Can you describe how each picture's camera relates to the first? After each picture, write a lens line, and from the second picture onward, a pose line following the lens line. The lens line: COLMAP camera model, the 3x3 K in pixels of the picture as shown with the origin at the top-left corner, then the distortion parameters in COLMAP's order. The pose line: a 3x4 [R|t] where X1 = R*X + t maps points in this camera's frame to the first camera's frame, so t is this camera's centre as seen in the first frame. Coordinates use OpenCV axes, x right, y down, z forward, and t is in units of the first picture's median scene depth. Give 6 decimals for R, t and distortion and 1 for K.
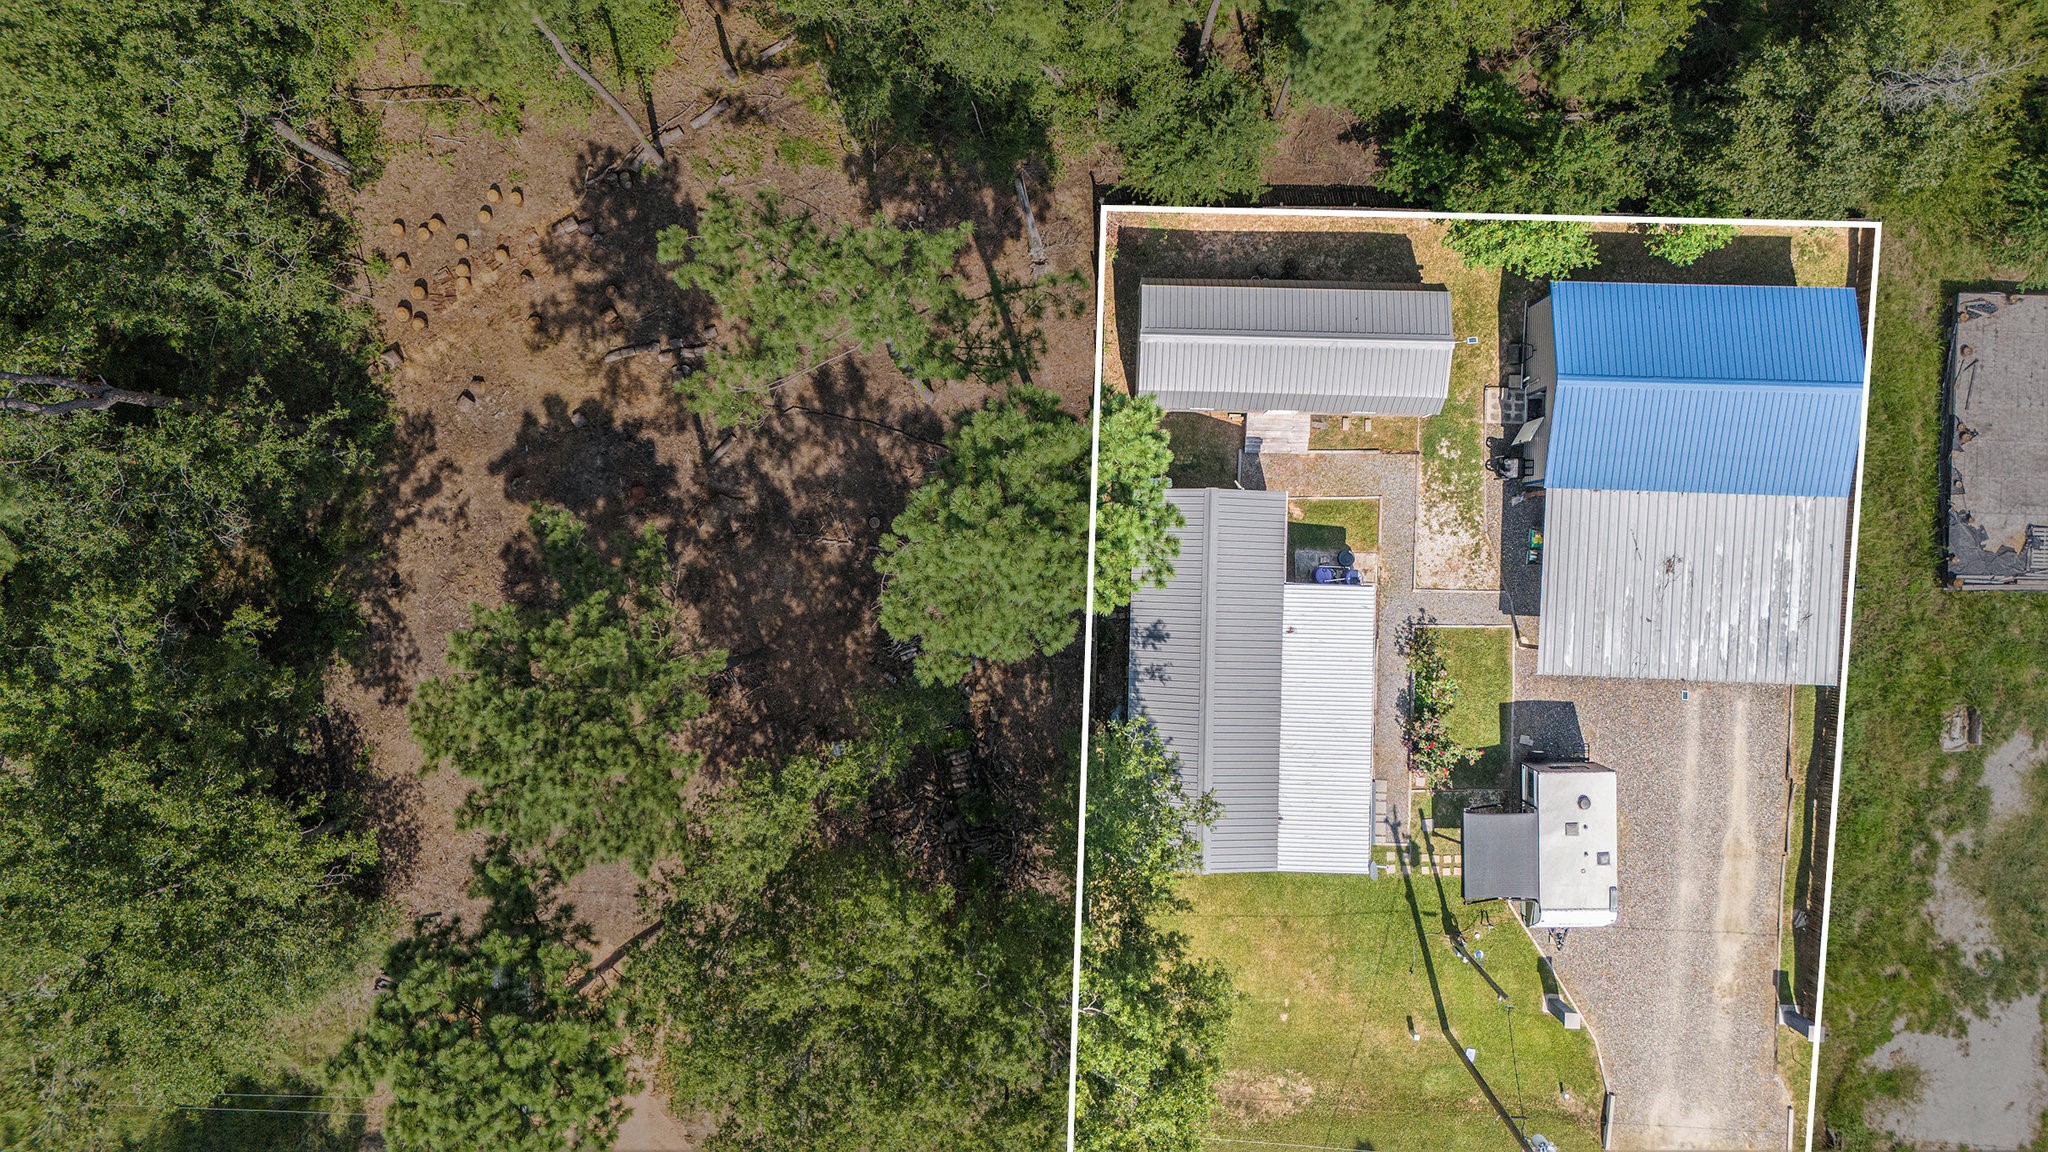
lens RADIAL K [[1503.3, 0, 1020.6], [0, 1503.3, 565.6], [0, 0, 1]] dist [0.098929, -0.114527]
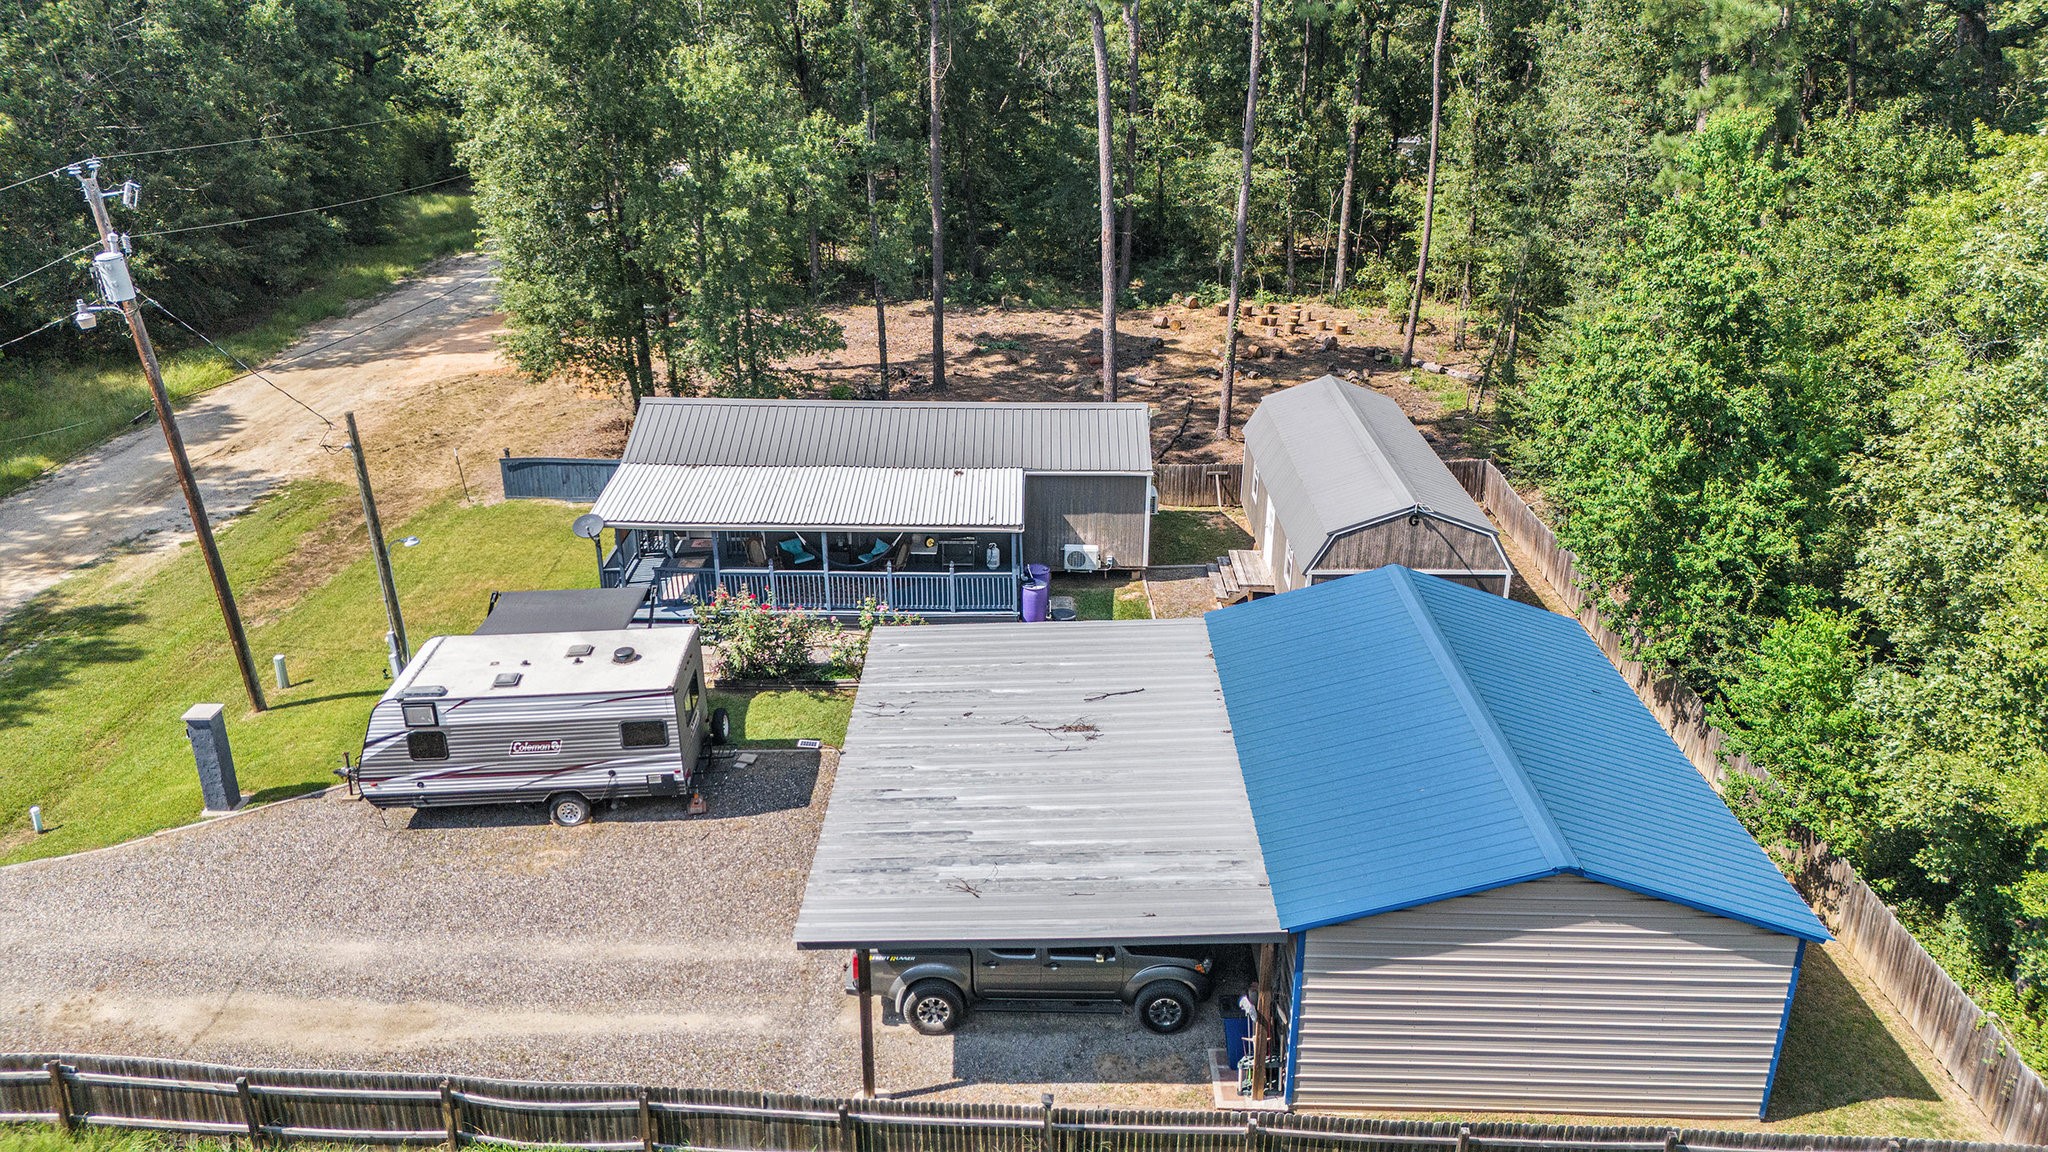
lens RADIAL K [[1503.3, 0, 1020.6], [0, 1503.3, 565.6], [0, 0, 1]] dist [0.098929, -0.114527]
pose [[0.017668, 0.400143, -0.916283, 0.802606], [-0.999816, 0.013867, -0.013223, 0.022100], [0.007415, 0.916348, 0.400314, 0.720318]]
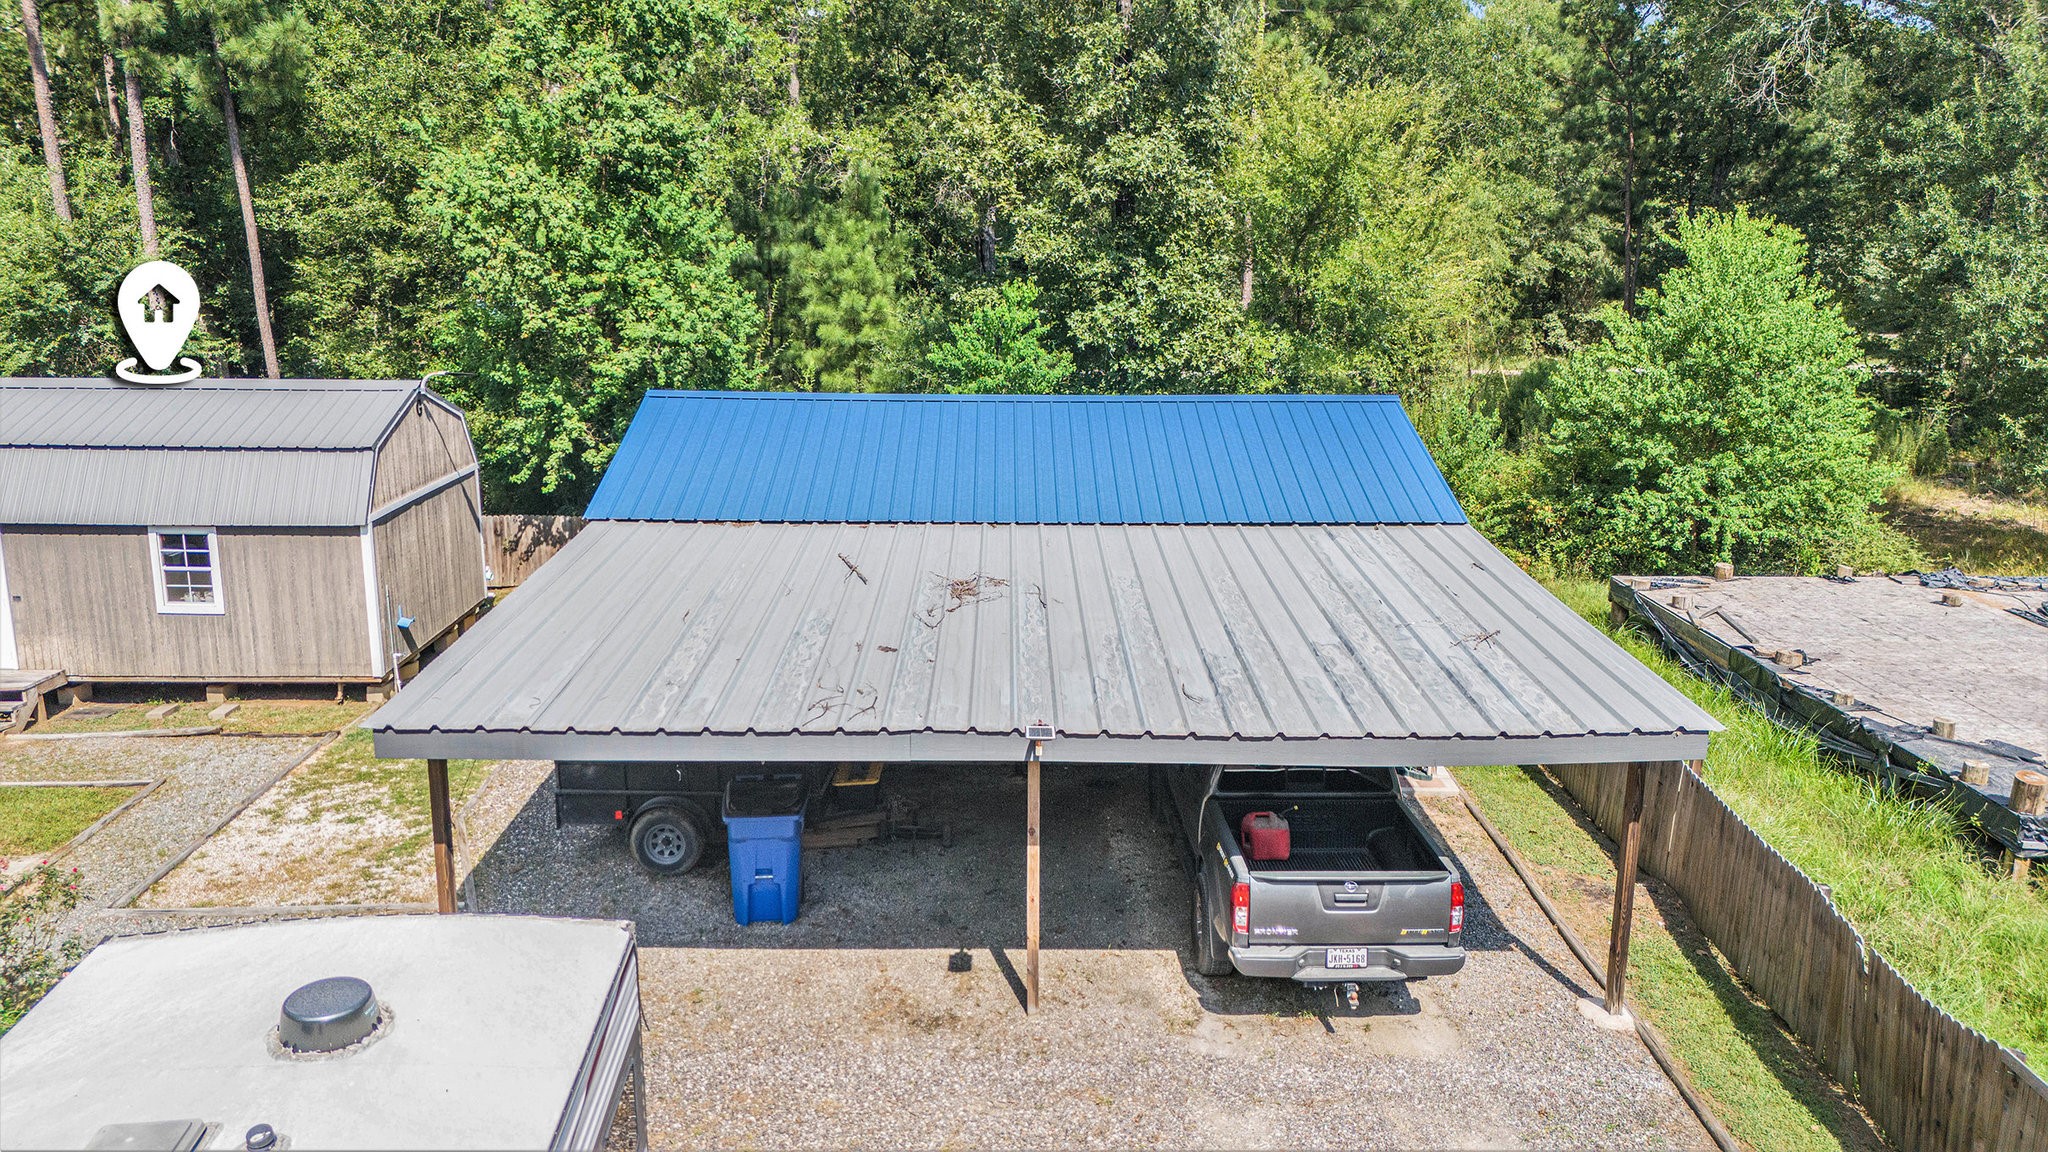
lens RADIAL K [[1503.3, 0, 1020.6], [0, 1503.3, 565.6], [0, 0, 1]] dist [0.098929, -0.114527]
pose [[0.997975, 0.022125, 0.059633, 0.397994], [0.052822, 0.233973, -0.970807, 0.261015], [-0.035432, 0.971991, 0.232331, 0.882666]]
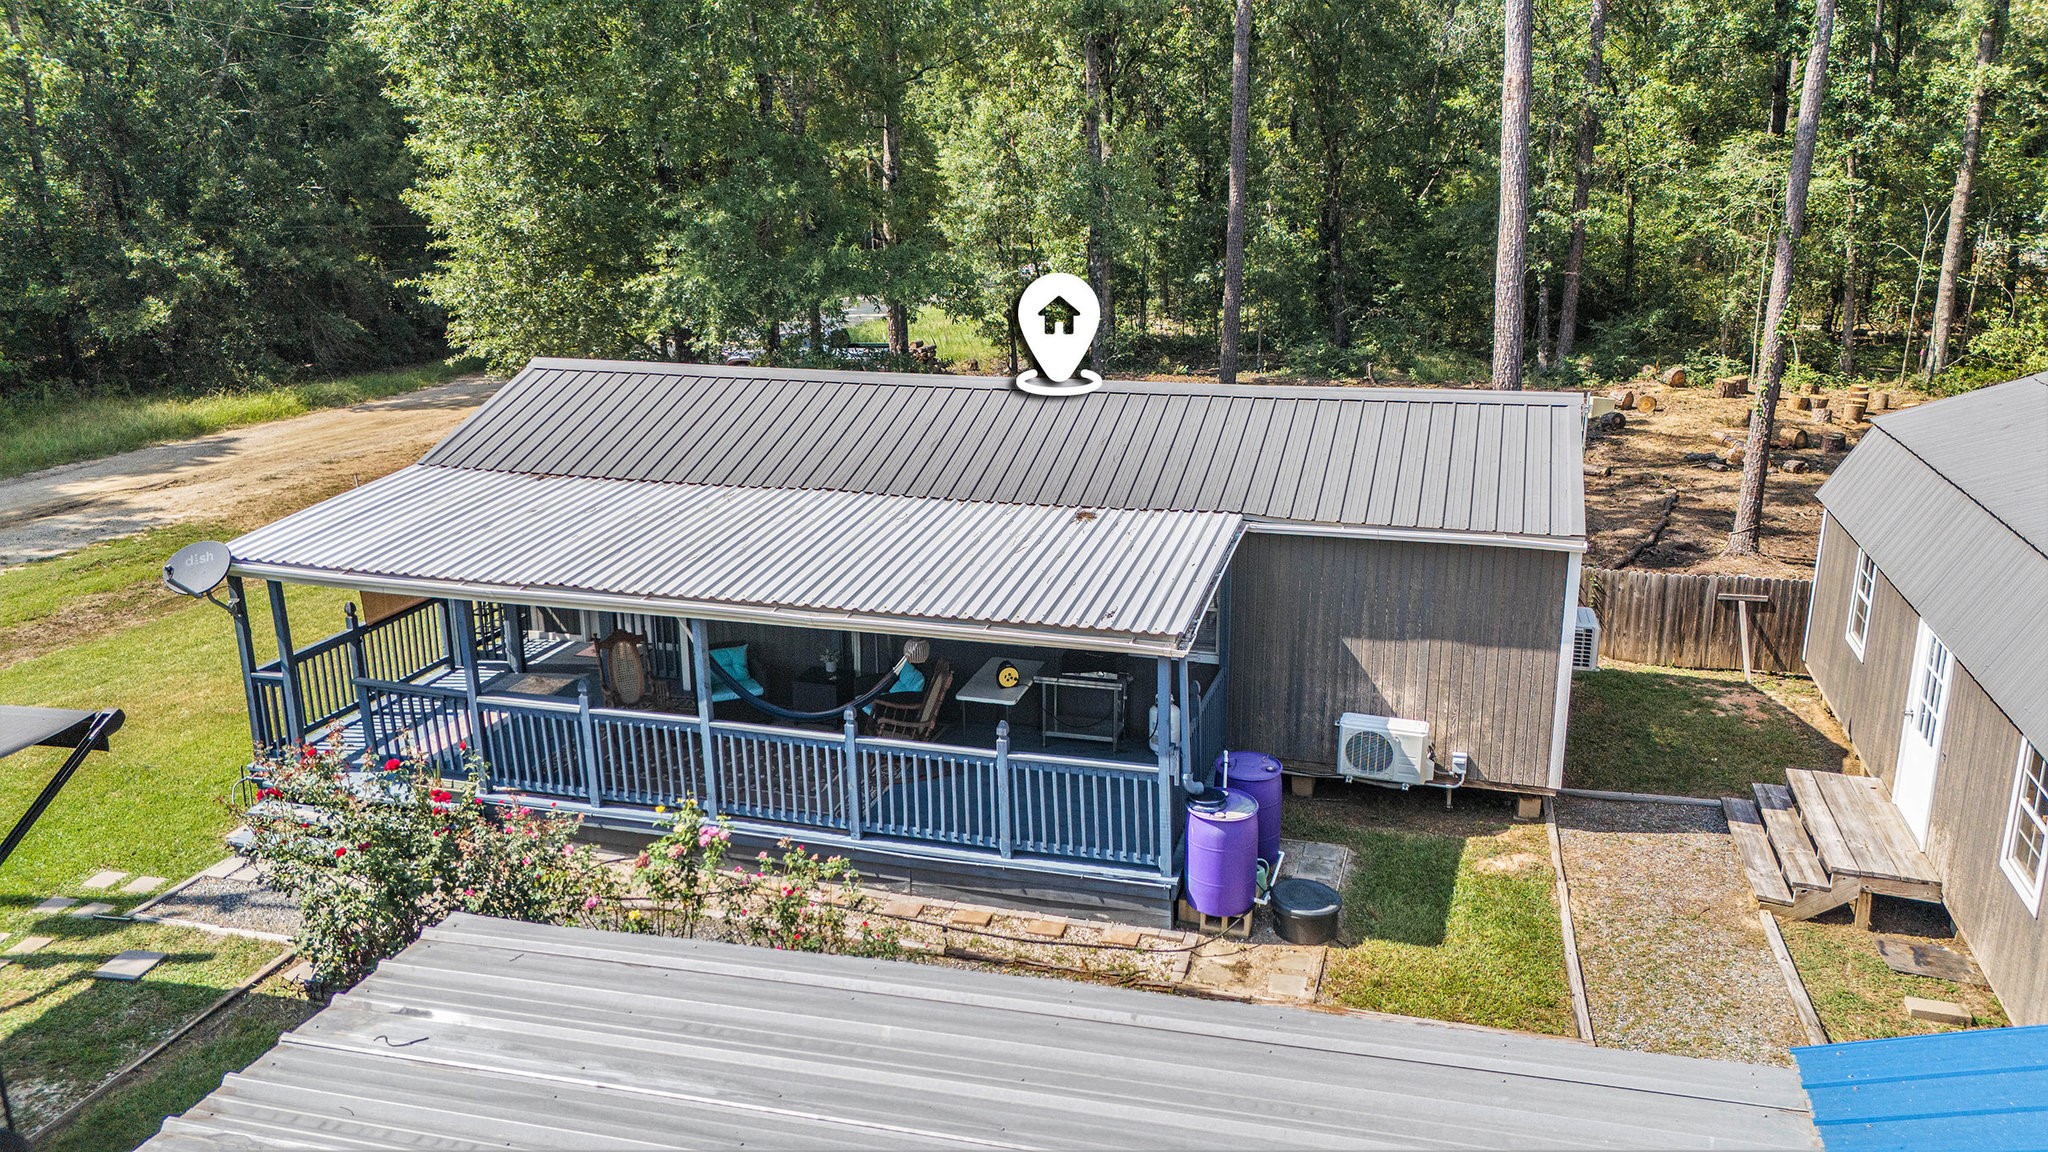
lens RADIAL K [[1503.3, 0, 1020.6], [0, 1503.3, 565.6], [0, 0, 1]] dist [0.098929, -0.114527]
pose [[-0.264293, 0.278215, -0.923442, 0.435886], [-0.964031, -0.048238, 0.261376, -0.021513], [0.028173, 0.959307, 0.280957, 0.880334]]
